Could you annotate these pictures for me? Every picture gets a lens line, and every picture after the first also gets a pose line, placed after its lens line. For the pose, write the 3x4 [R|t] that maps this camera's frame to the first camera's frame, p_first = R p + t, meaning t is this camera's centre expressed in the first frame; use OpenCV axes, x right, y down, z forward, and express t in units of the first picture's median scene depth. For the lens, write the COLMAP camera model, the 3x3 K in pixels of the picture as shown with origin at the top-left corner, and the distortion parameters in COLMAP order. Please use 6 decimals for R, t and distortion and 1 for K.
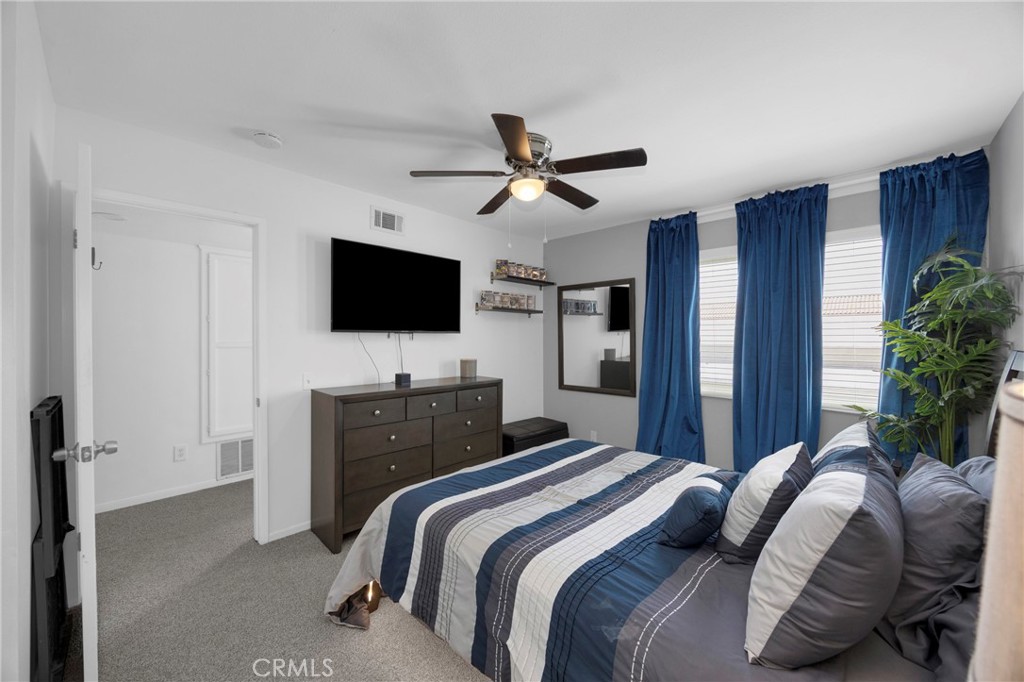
lens RADIAL K [[382.8, 0, 512.0], [0, 382.8, 341.0], [0, 0, 1]] dist [-0.000411, -0.000286]
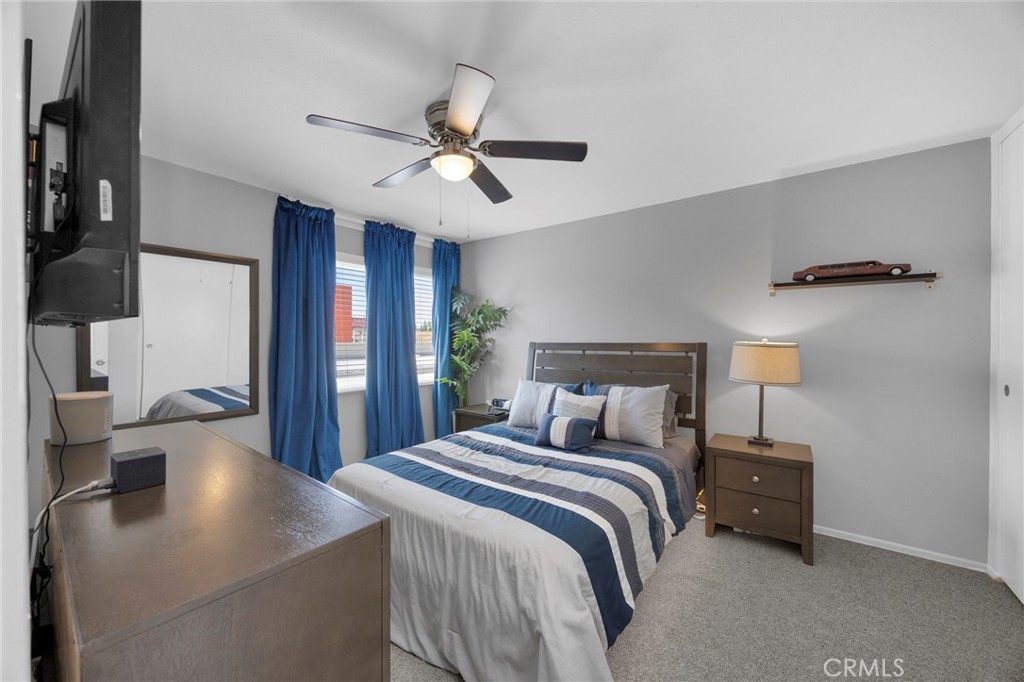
lens RADIAL K [[382.8, 0, 512.0], [0, 382.8, 341.0], [0, 0, 1]] dist [-0.000411, -0.000286]
pose [[-0.108491, -0.024160, 0.993804, -0.672291], [-0.004667, 0.999706, 0.023794, -0.027612], [-0.994086, -0.002056, -0.108572, 0.748583]]
